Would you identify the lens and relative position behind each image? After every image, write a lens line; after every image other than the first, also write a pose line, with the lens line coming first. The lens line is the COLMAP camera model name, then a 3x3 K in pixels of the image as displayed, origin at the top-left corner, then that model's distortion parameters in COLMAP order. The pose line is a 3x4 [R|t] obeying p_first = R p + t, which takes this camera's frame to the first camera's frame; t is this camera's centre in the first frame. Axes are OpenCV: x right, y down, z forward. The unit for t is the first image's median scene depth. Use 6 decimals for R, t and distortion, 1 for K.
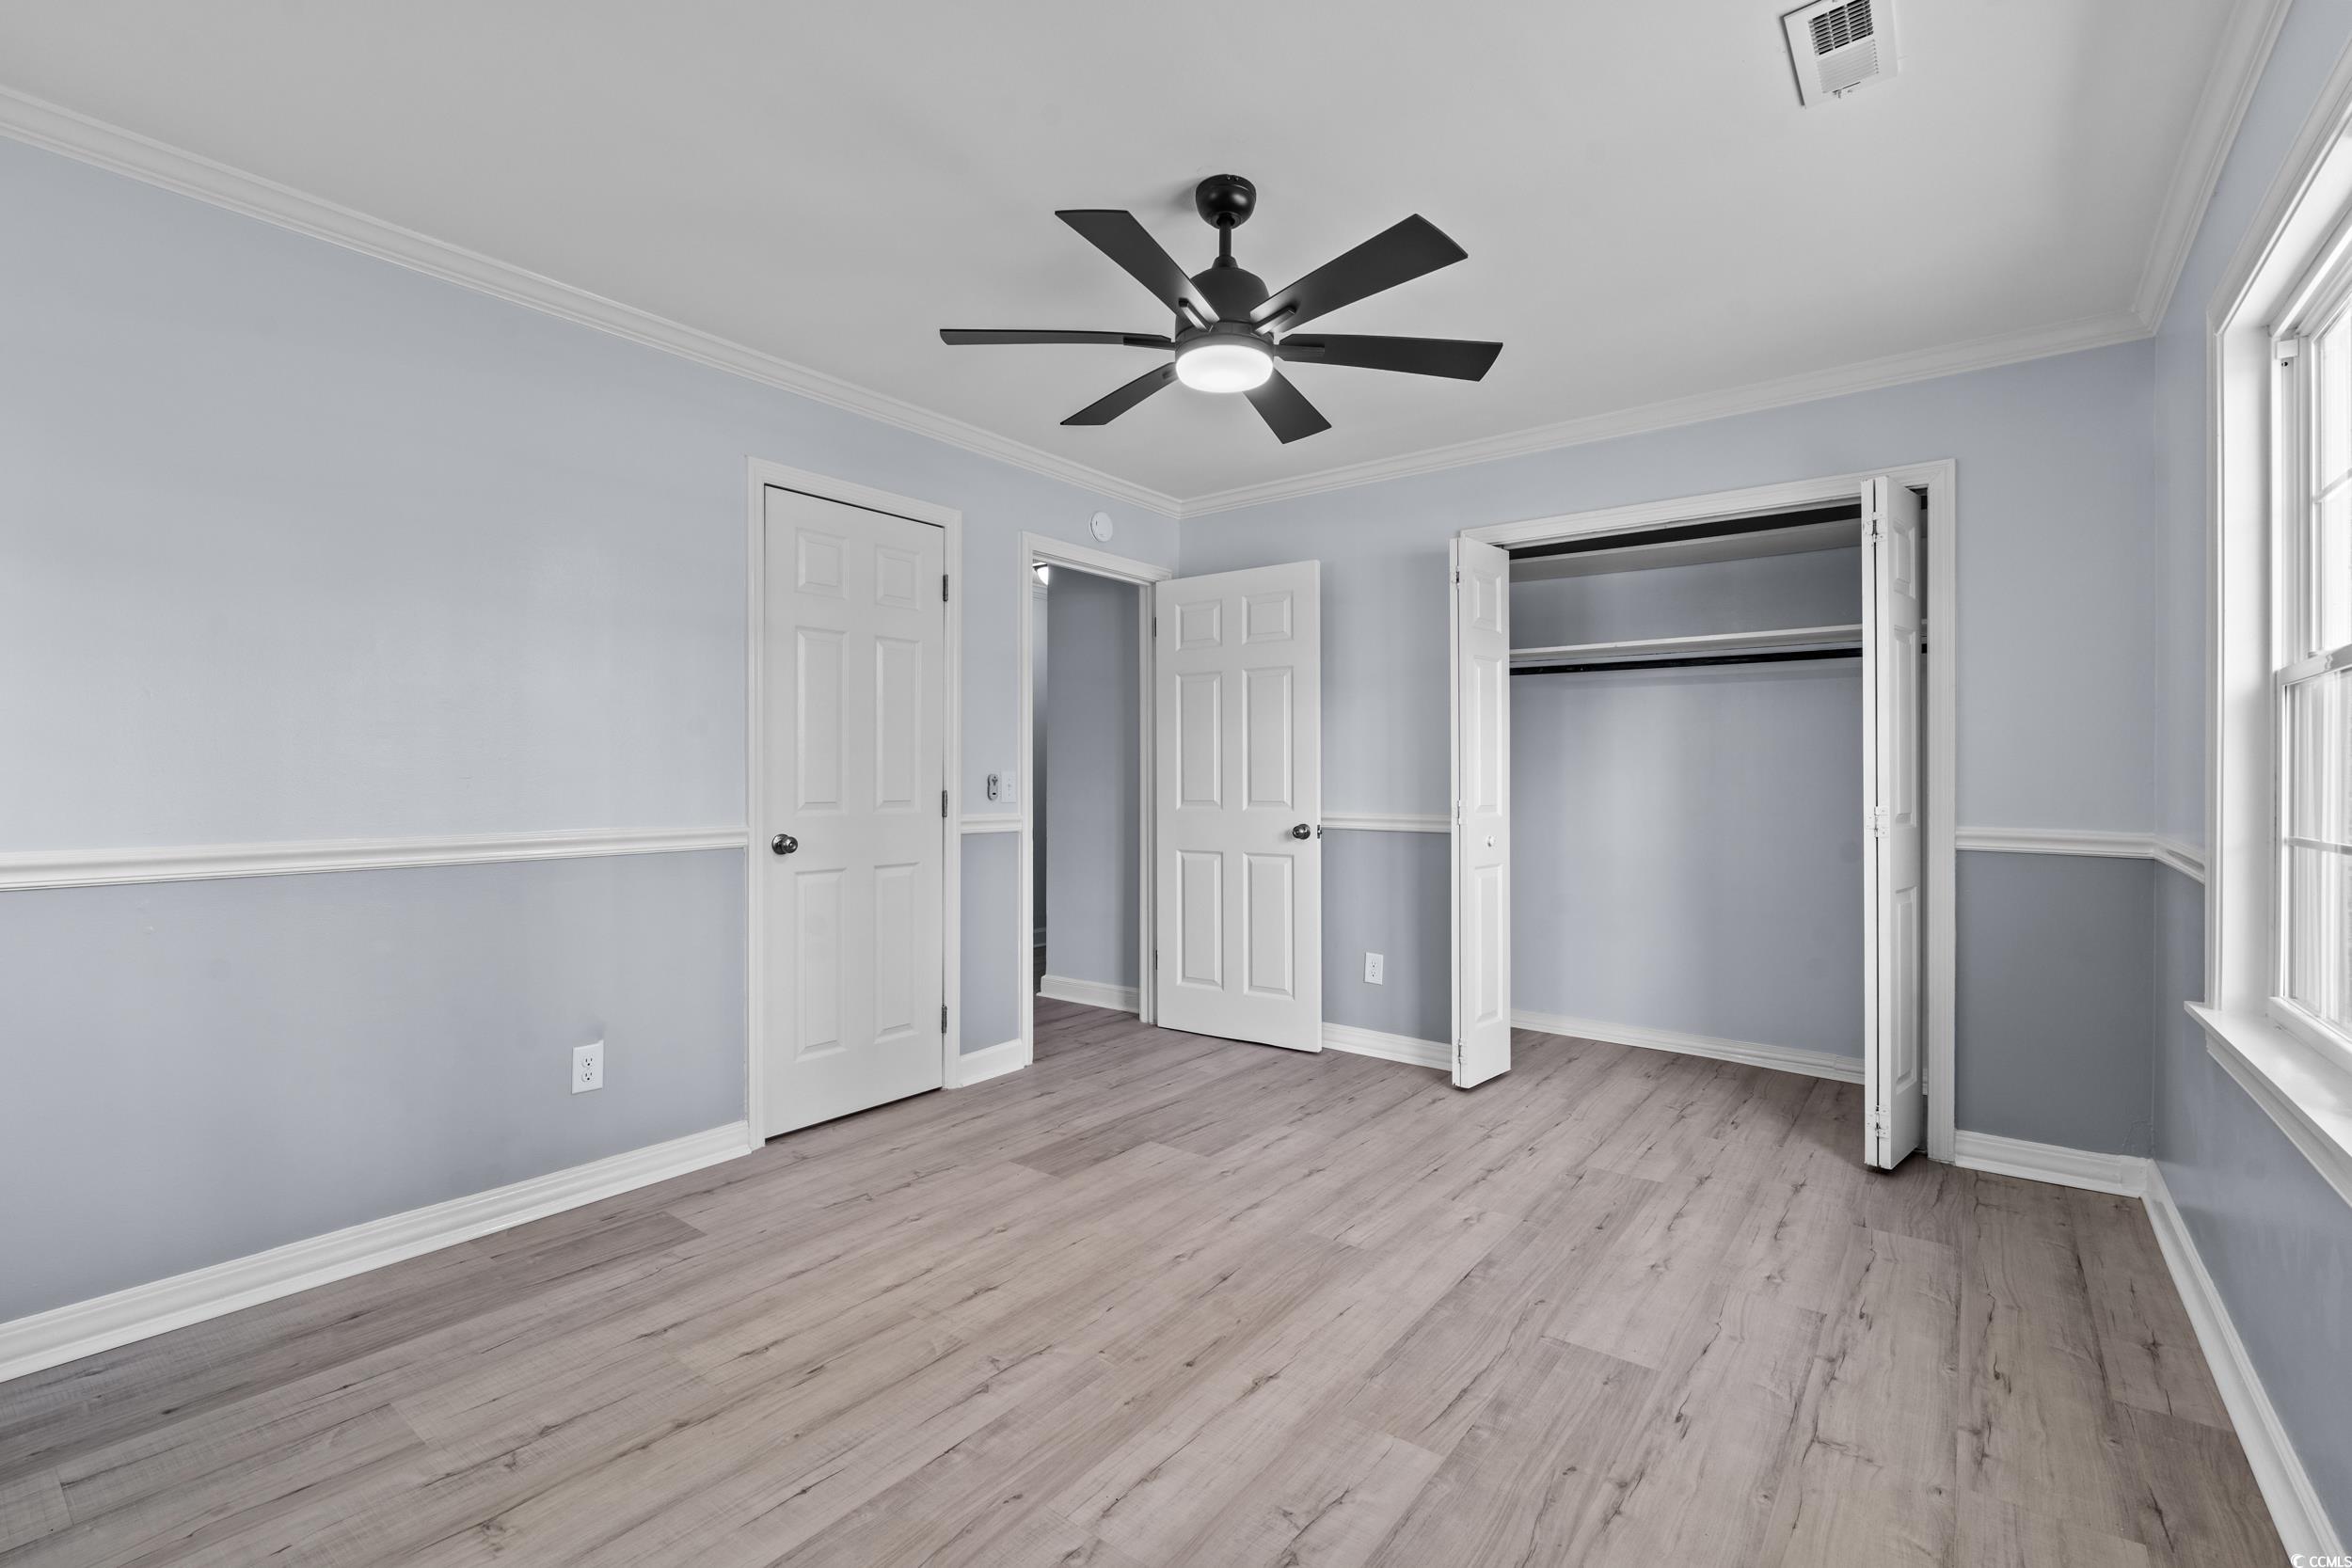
lens RADIAL K [[1037.7, 0, 1168.3], [0, 1037.7, 782.6], [0, 0, 1]] dist [-0.001295, 0.000196]
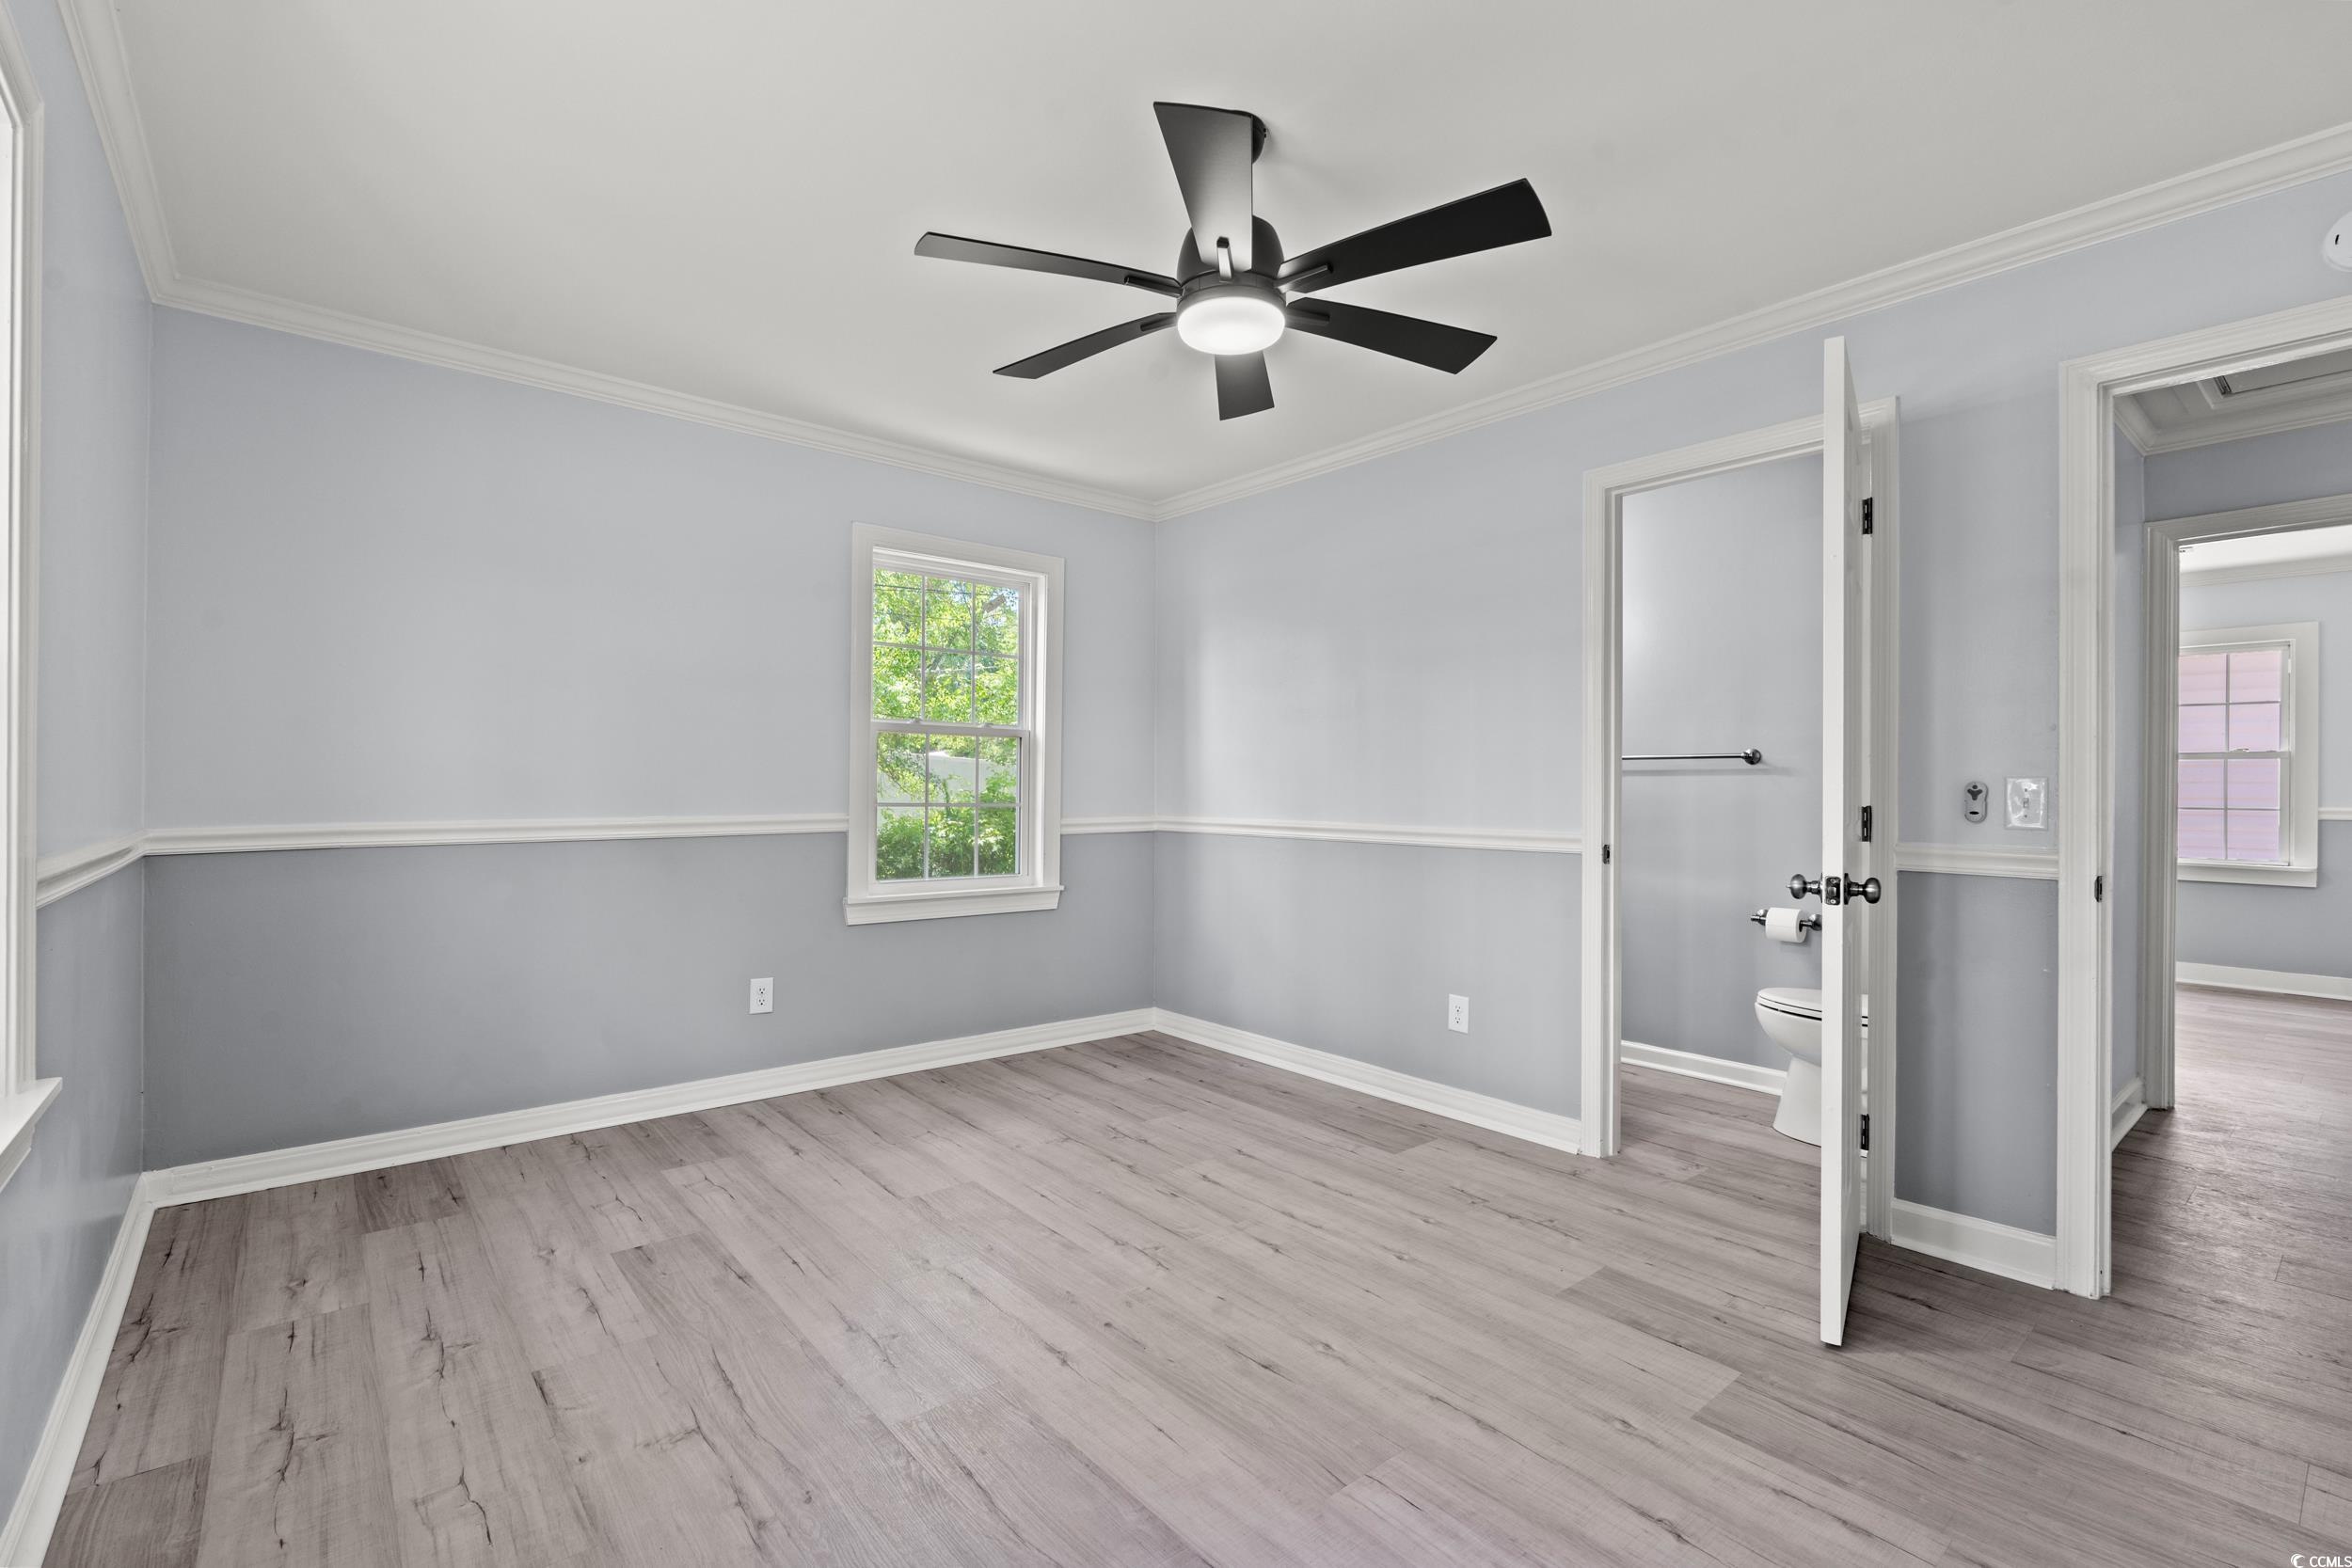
lens RADIAL K [[1039.4, 0, 1180.9], [0, 1039.4, 783.8], [0, 0, 1]] dist [-0.002644, 0.000743]
pose [[-0.206371, -0.007876, -0.978442, 0.944262], [-0.011171, 0.999921, -0.005693, 0.003766], [0.978410, 0.009755, -0.206443, 1.145400]]
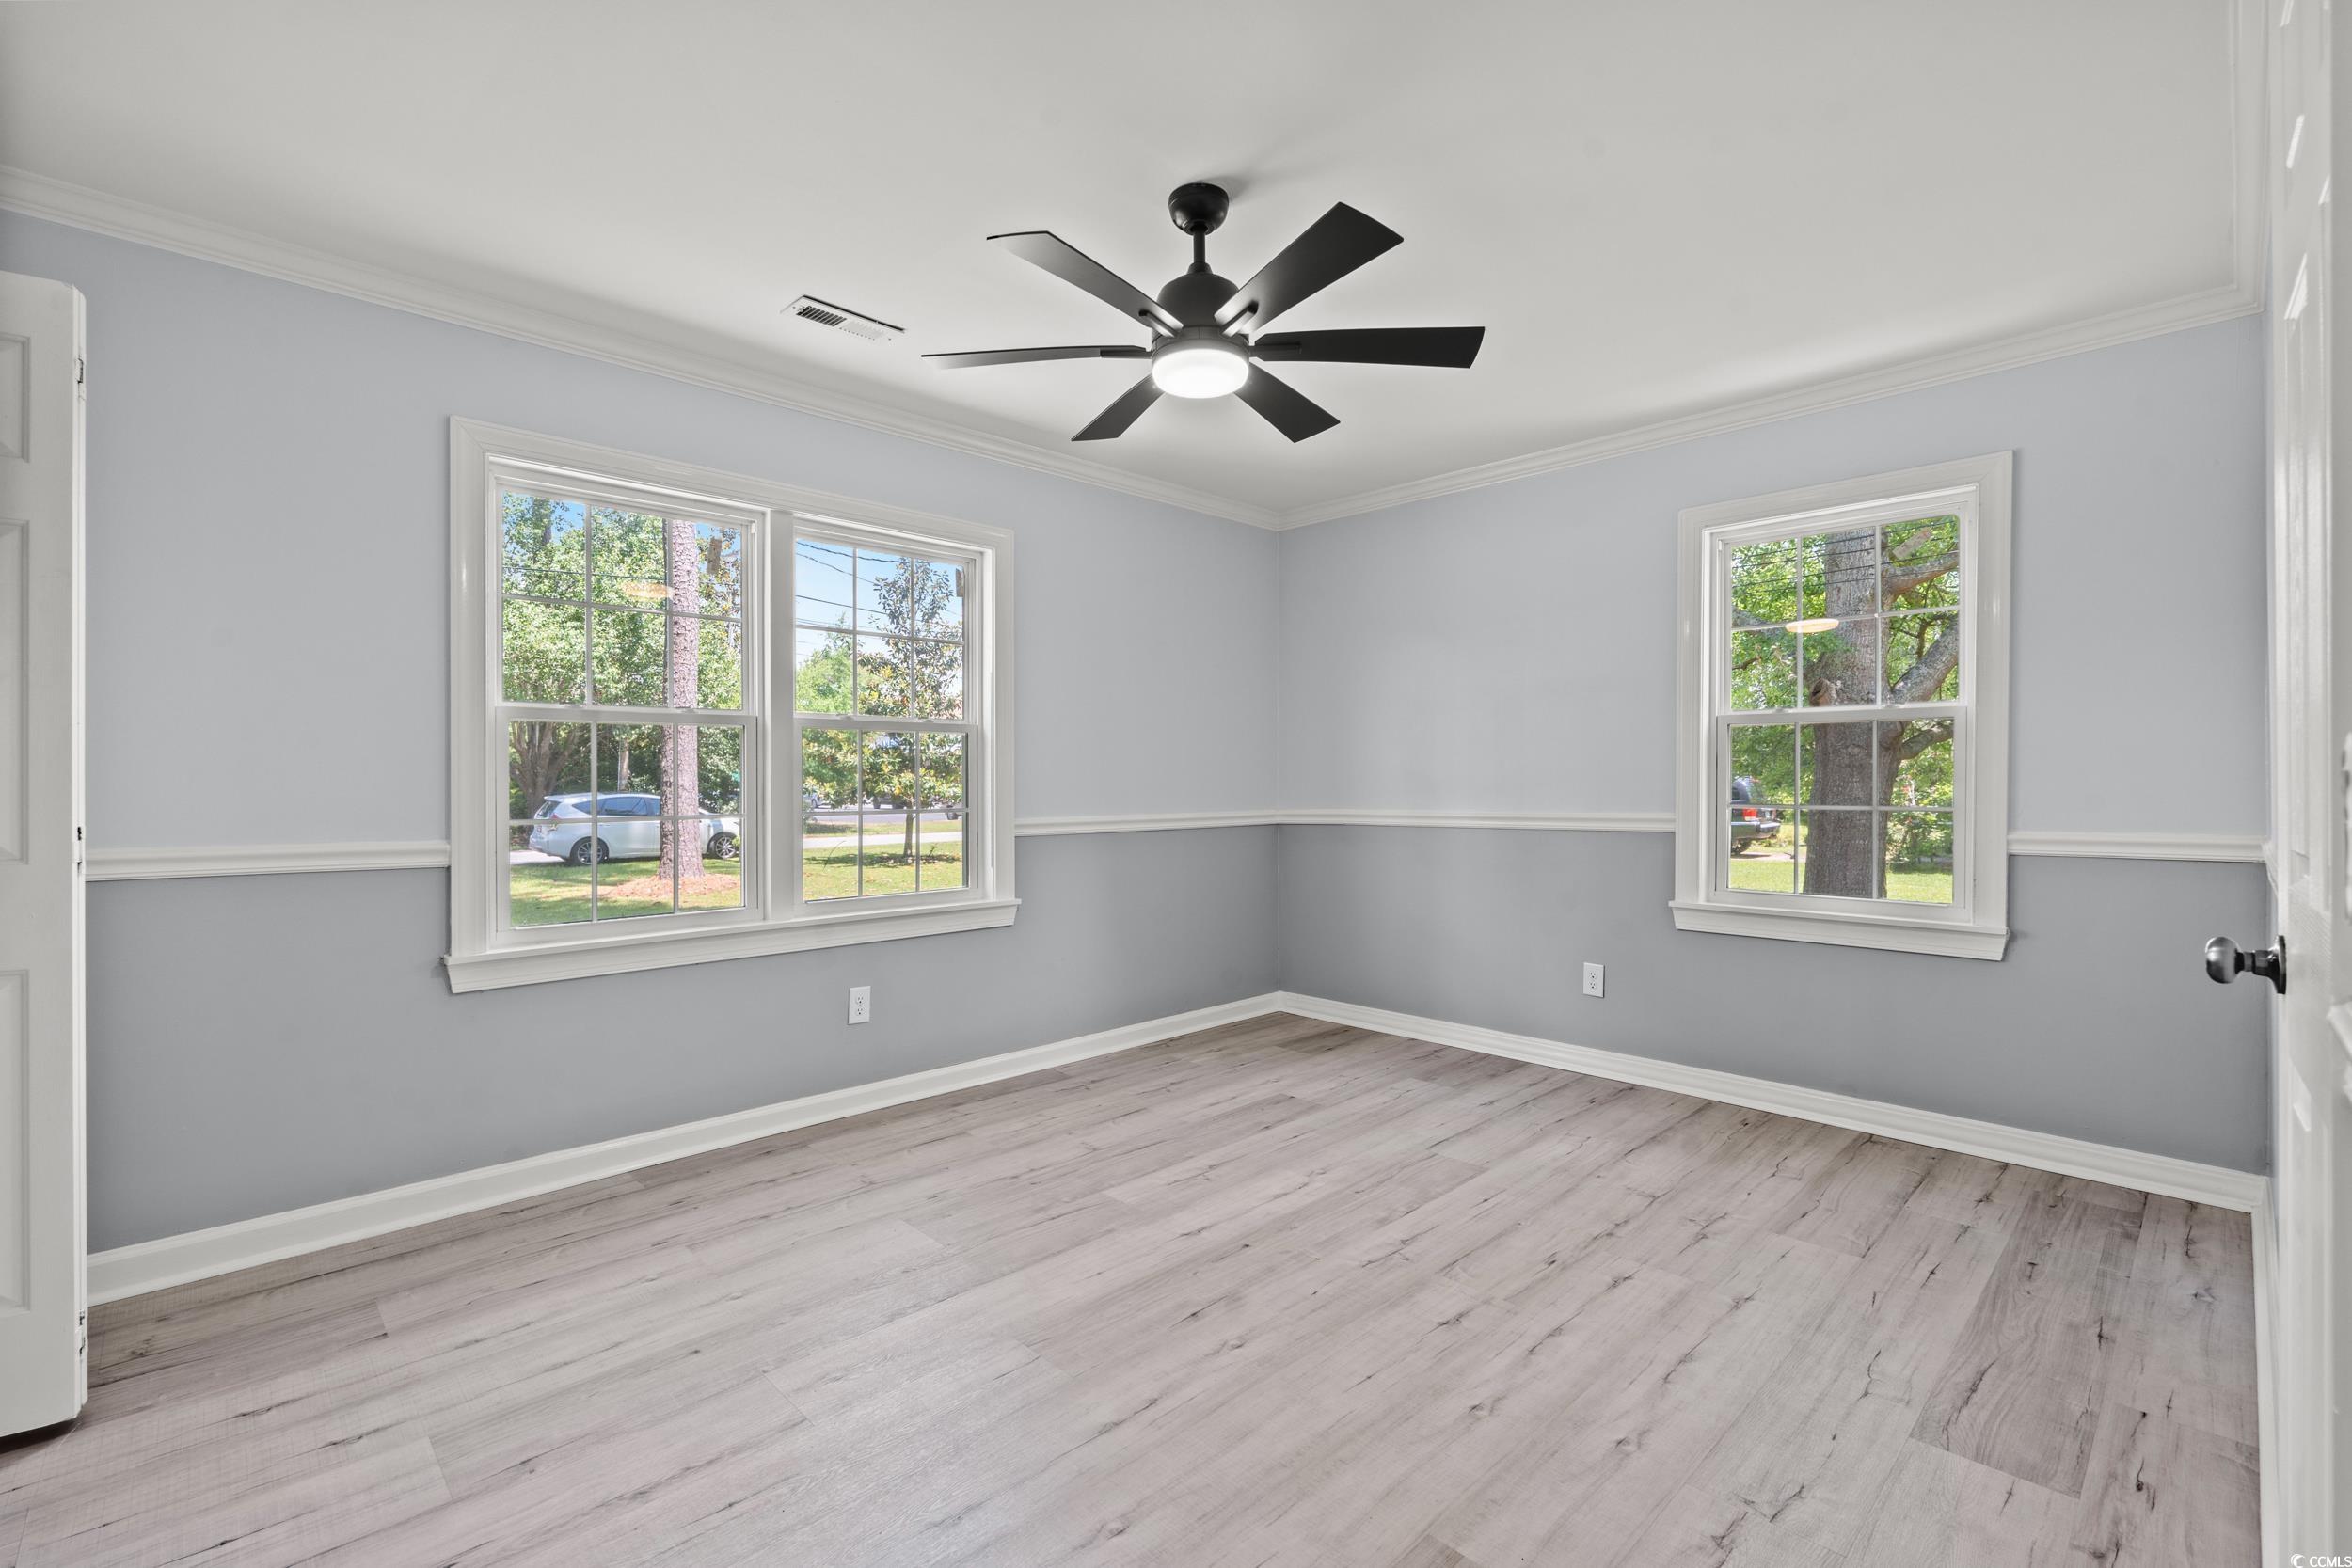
lens RADIAL K [[1039.4, 0, 1180.9], [0, 1039.4, 783.8], [0, 0, 1]] dist [-0.002644, 0.000743]
pose [[-0.990889, 0.000131, 0.134683, -0.062720], [0.000742, 0.999990, 0.004486, -0.004842], [-0.134681, 0.004545, -0.990879, 2.001134]]
